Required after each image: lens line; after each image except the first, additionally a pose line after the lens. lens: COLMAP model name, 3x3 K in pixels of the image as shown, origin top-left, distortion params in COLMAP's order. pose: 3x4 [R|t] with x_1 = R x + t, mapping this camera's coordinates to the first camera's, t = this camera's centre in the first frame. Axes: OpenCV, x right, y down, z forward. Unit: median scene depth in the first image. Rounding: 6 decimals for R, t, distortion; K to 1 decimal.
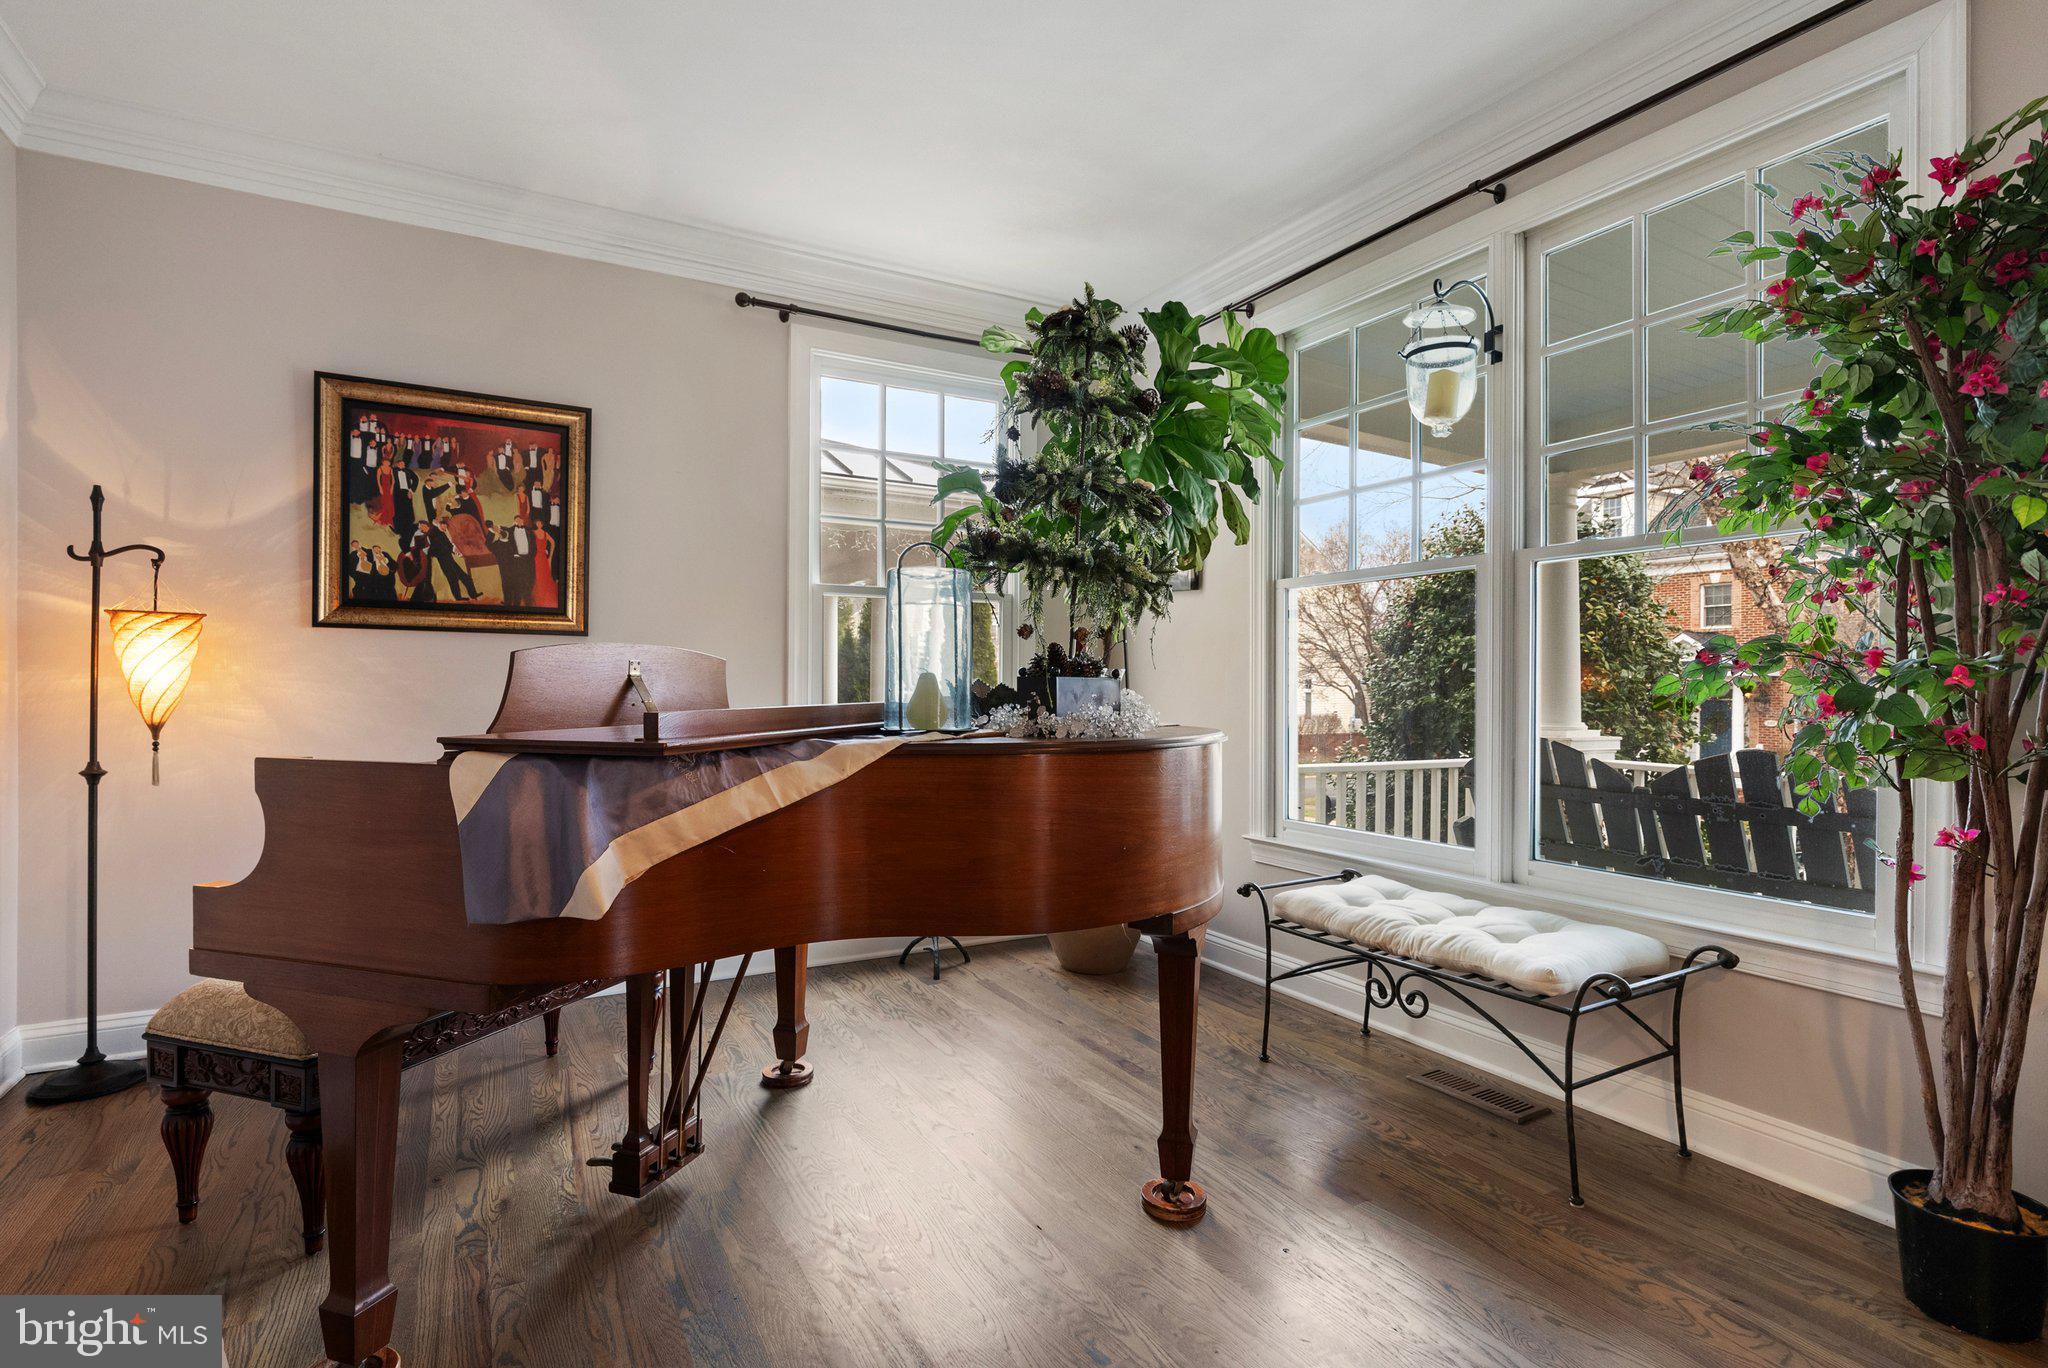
lens RADIAL K [[989.8, 0, 1009.5], [0, 989.8, 687.3], [0, 0, 1]] dist [-0.011652, 0.005560]
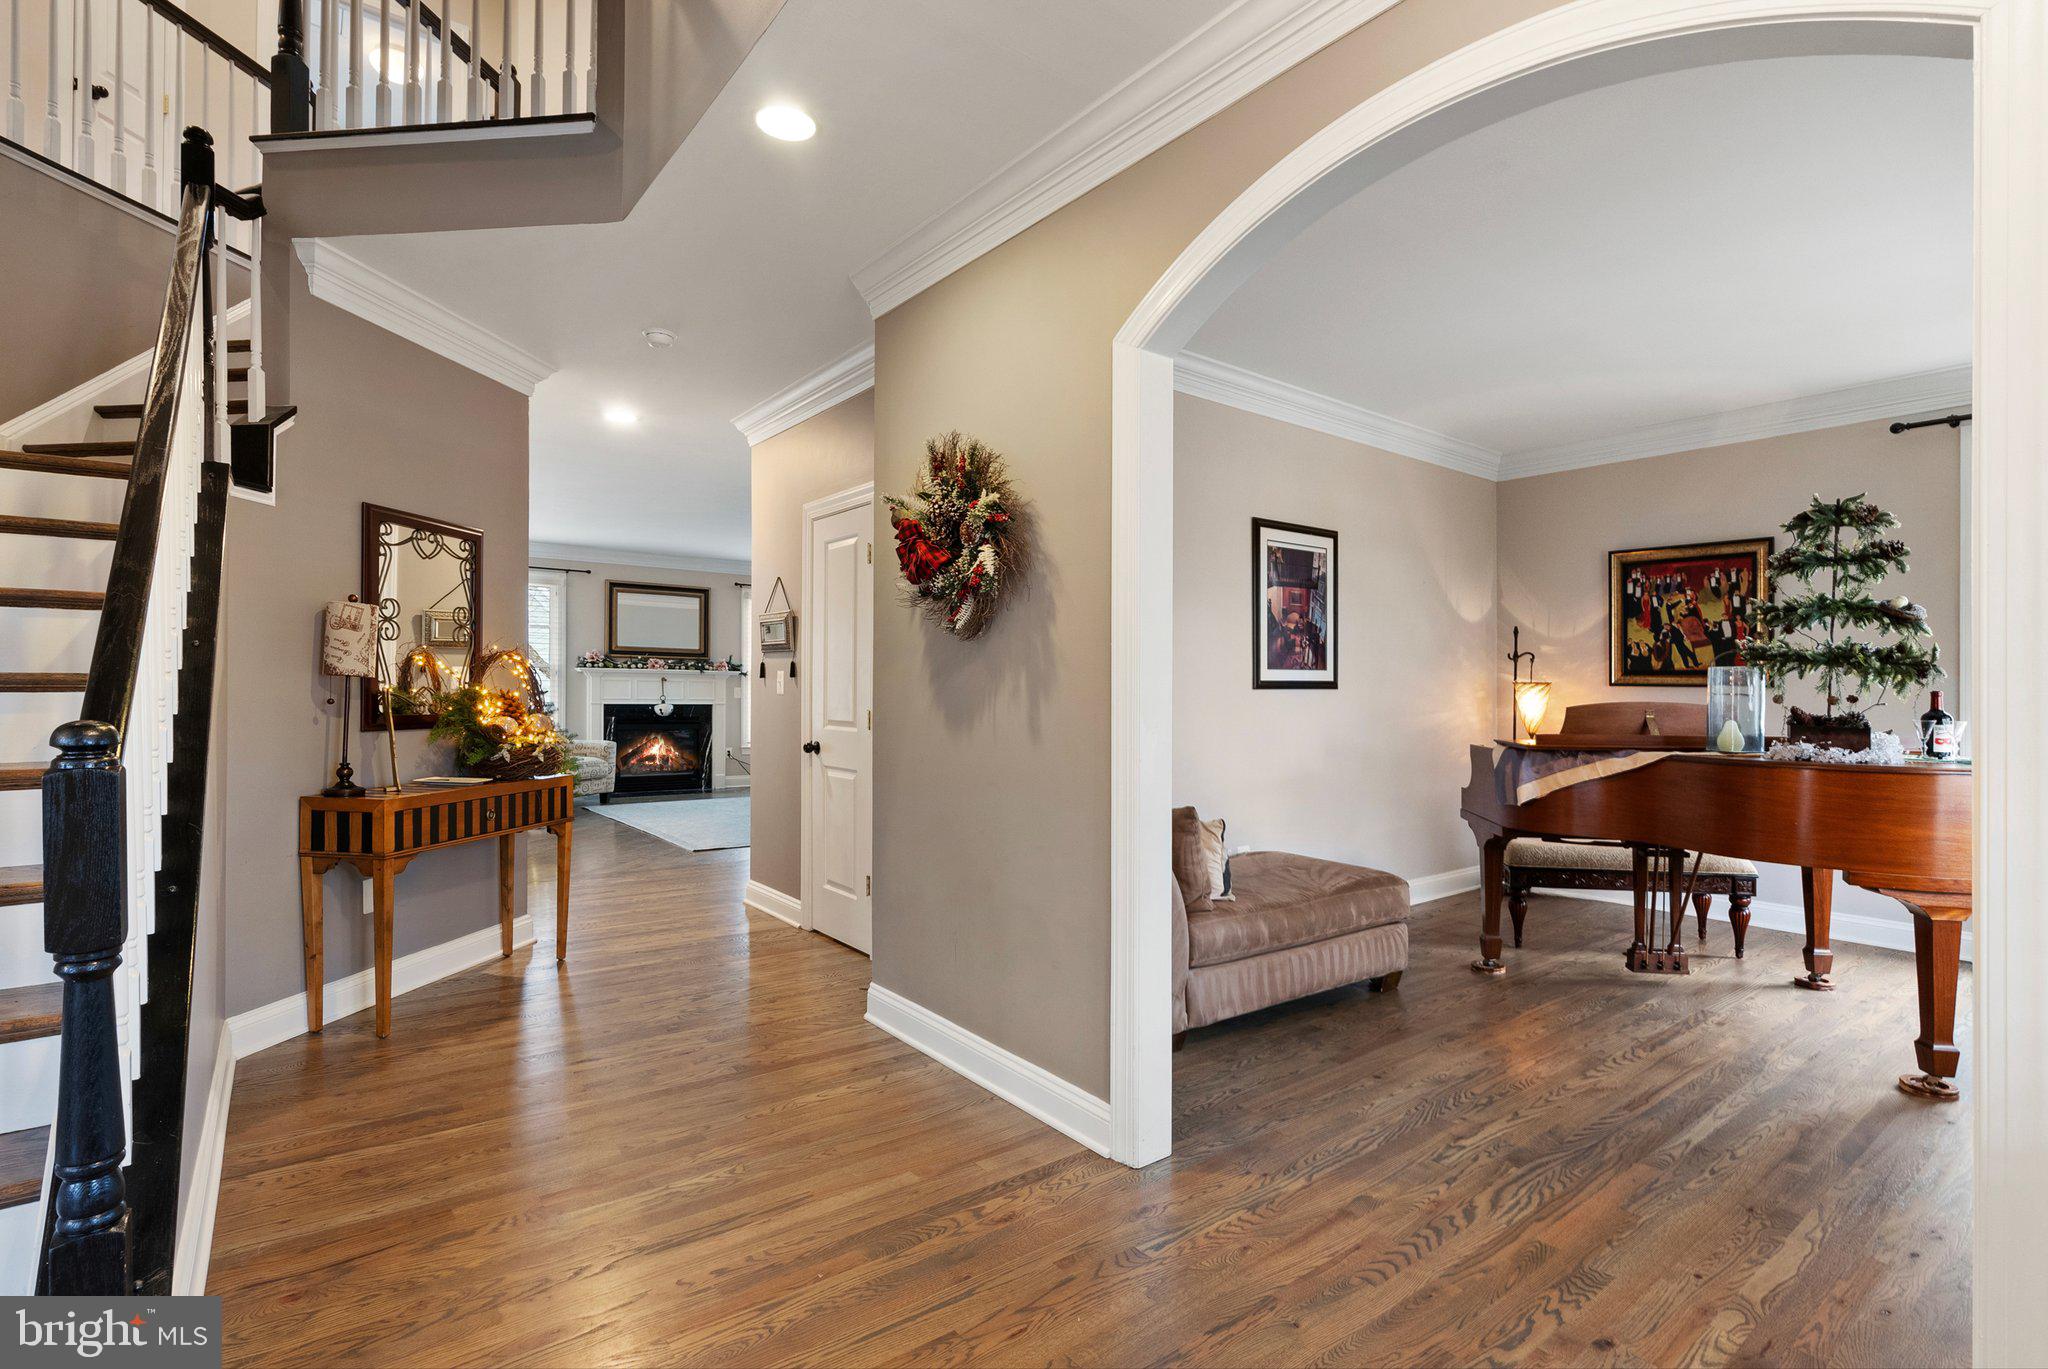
lens RADIAL K [[935.4, 0, 1028.4], [0, 935.4, 696.9], [0, 0, 1]] dist [-0.005466, 0.000760]
pose [[0.140423, 0.001400, -0.990091, 0.872839], [-0.011414, 0.999935, -0.000205, -0.026888], [0.990026, 0.011330, 0.140430, -0.338759]]
